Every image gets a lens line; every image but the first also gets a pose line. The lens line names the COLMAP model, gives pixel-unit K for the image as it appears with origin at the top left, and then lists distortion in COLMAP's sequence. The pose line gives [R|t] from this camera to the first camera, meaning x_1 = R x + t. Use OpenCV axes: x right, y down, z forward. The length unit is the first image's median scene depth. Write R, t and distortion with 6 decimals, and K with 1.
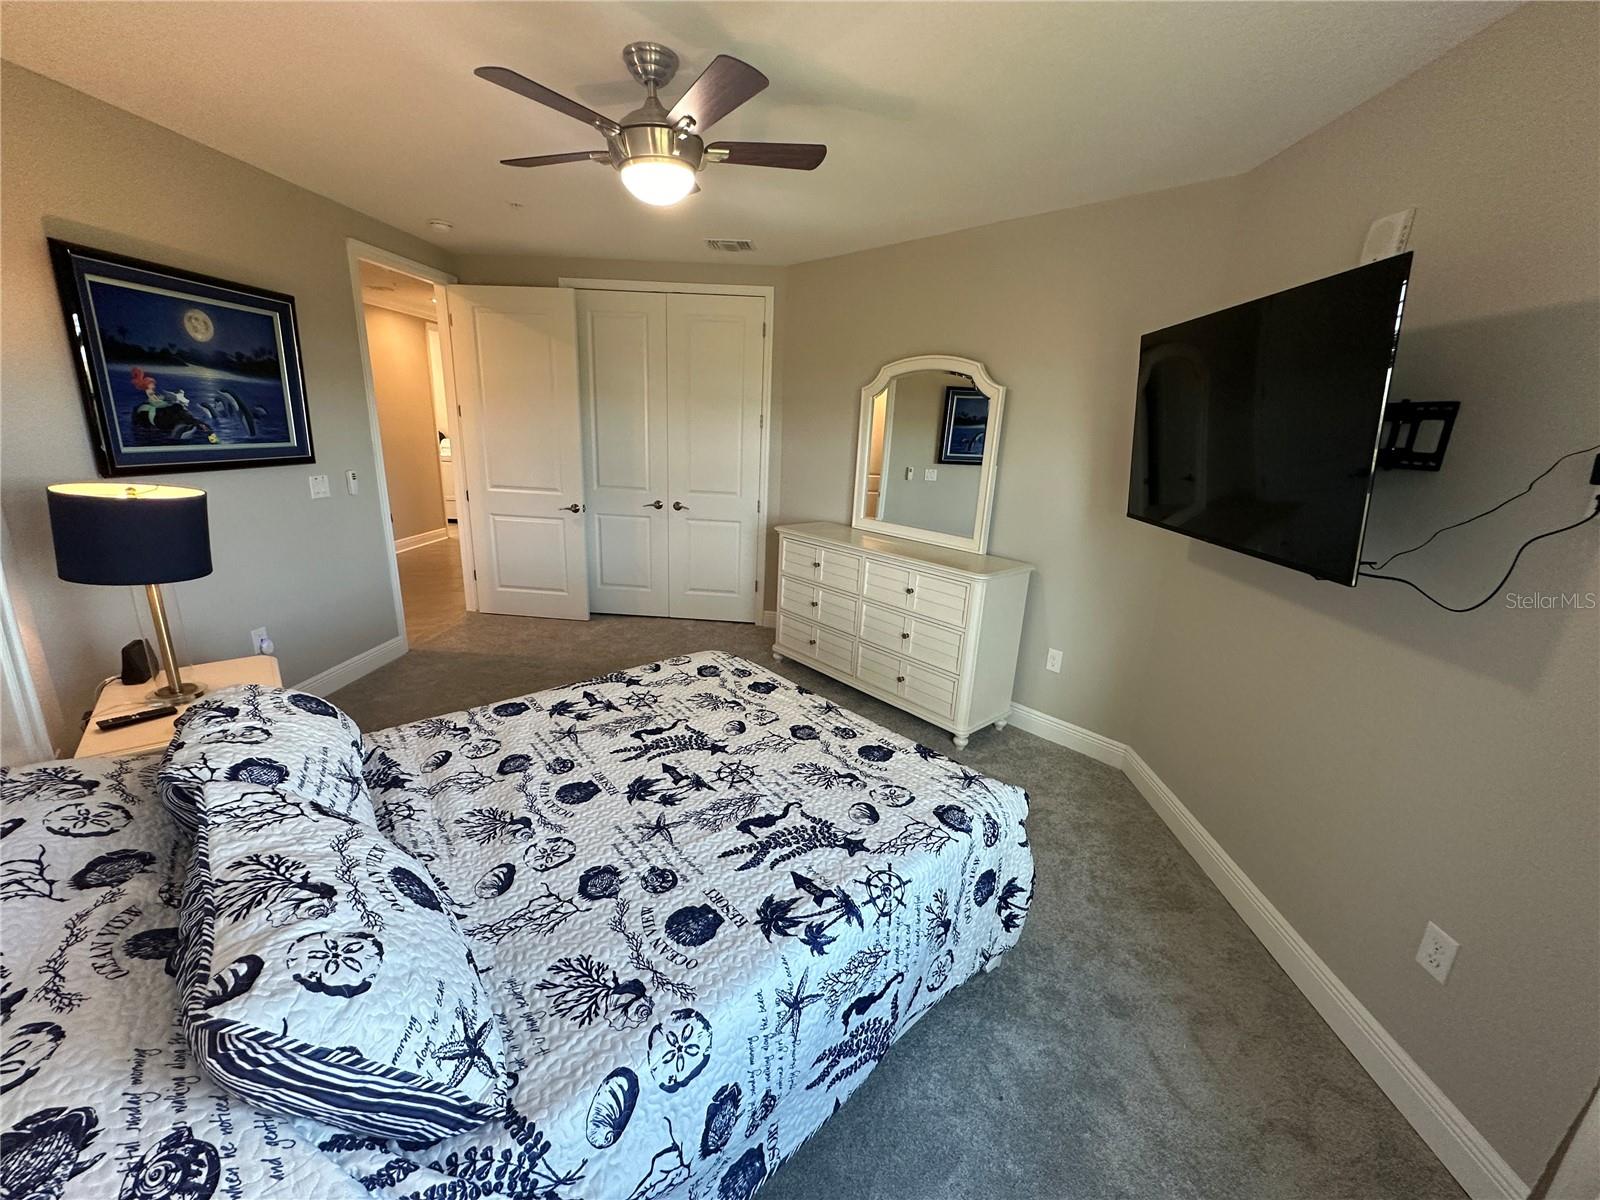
lens RADIAL K [[635.6, 0, 794.8], [0, 635.6, 597.4], [0, 0, 1]] dist [-0.000330, 0.000182]
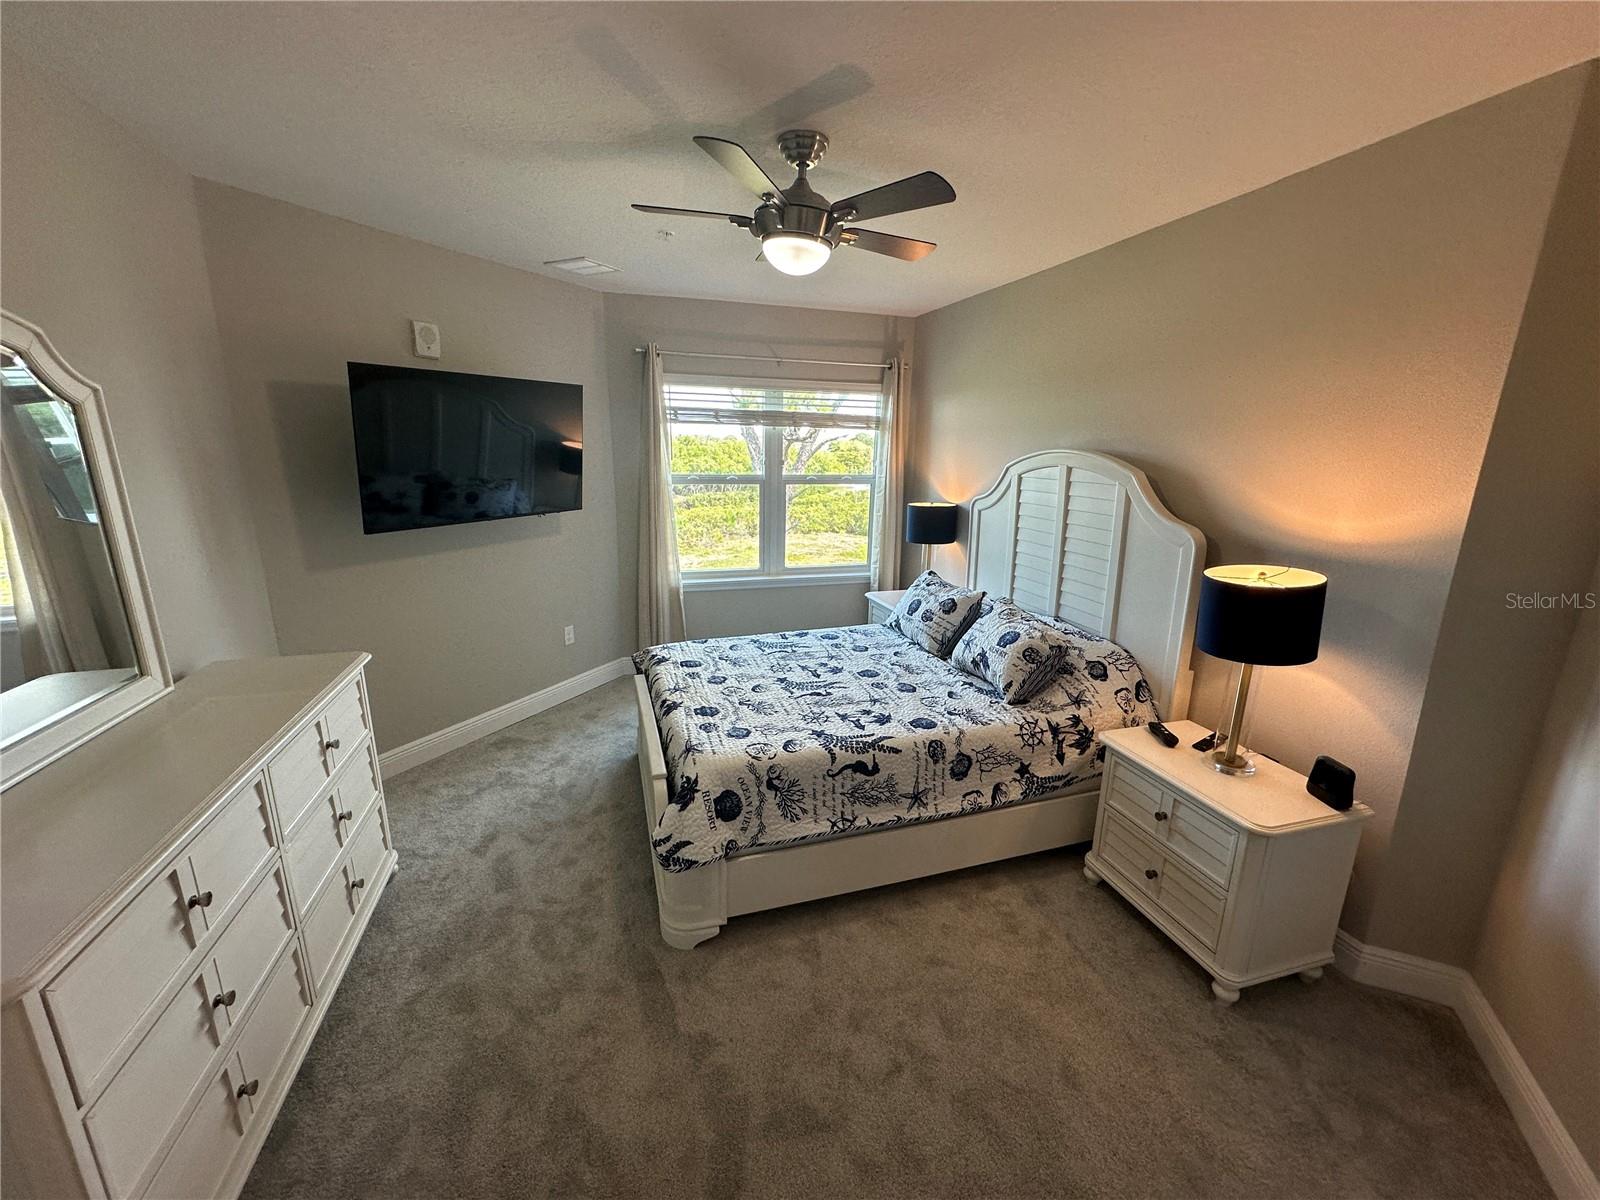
lens RADIAL K [[635.6, 0, 801.5], [0, 635.6, 596.7], [0, 0, 1]] dist [-0.000330, 0.000182]
pose [[-0.913299, -0.152856, 0.377519, -0.554001], [0.052001, 0.875556, 0.480310, -0.518027], [-0.403957, 0.458297, -0.791696, 1.636627]]
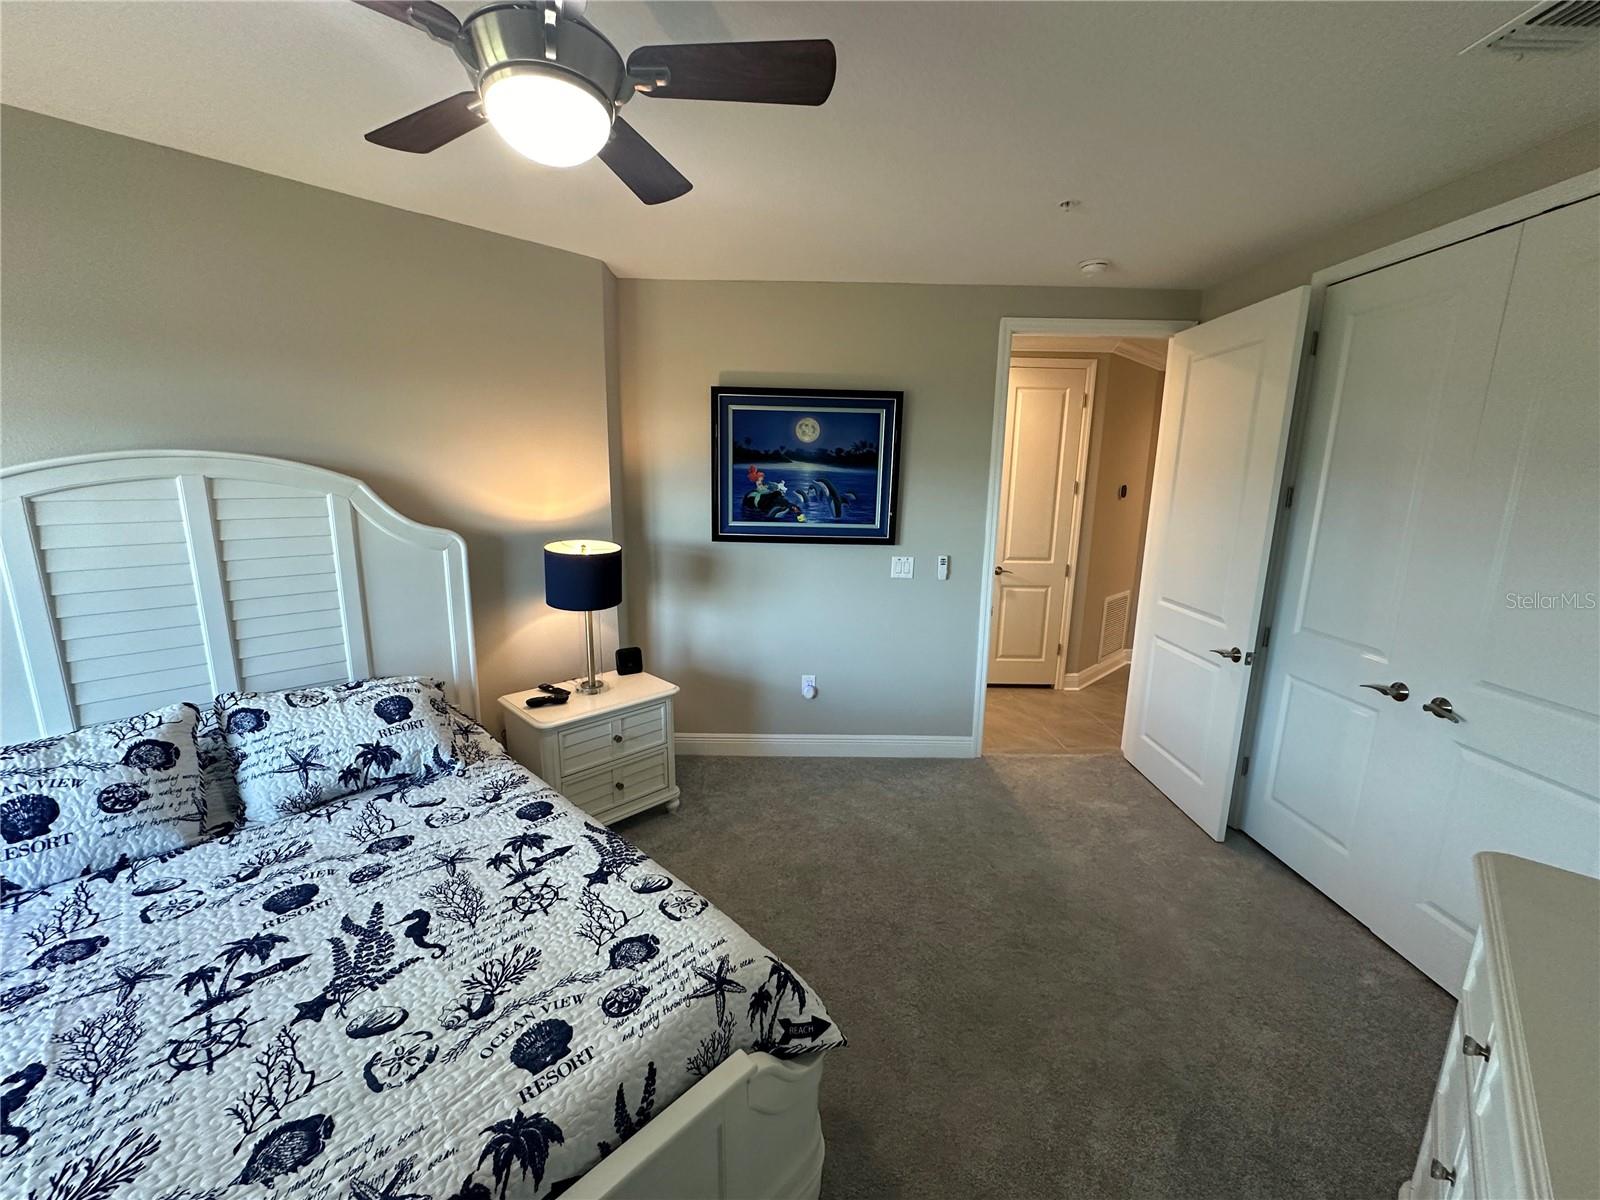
lens RADIAL K [[635.6, 0, 797.5], [0, 635.6, 599.2], [0, 0, 1]] dist [-0.000330, 0.000182]
pose [[0.083684, 0.151655, -0.984885, 0.373030], [-0.279804, 0.952166, 0.122842, -0.281733], [0.956403, 0.265295, 0.122115, 0.997225]]
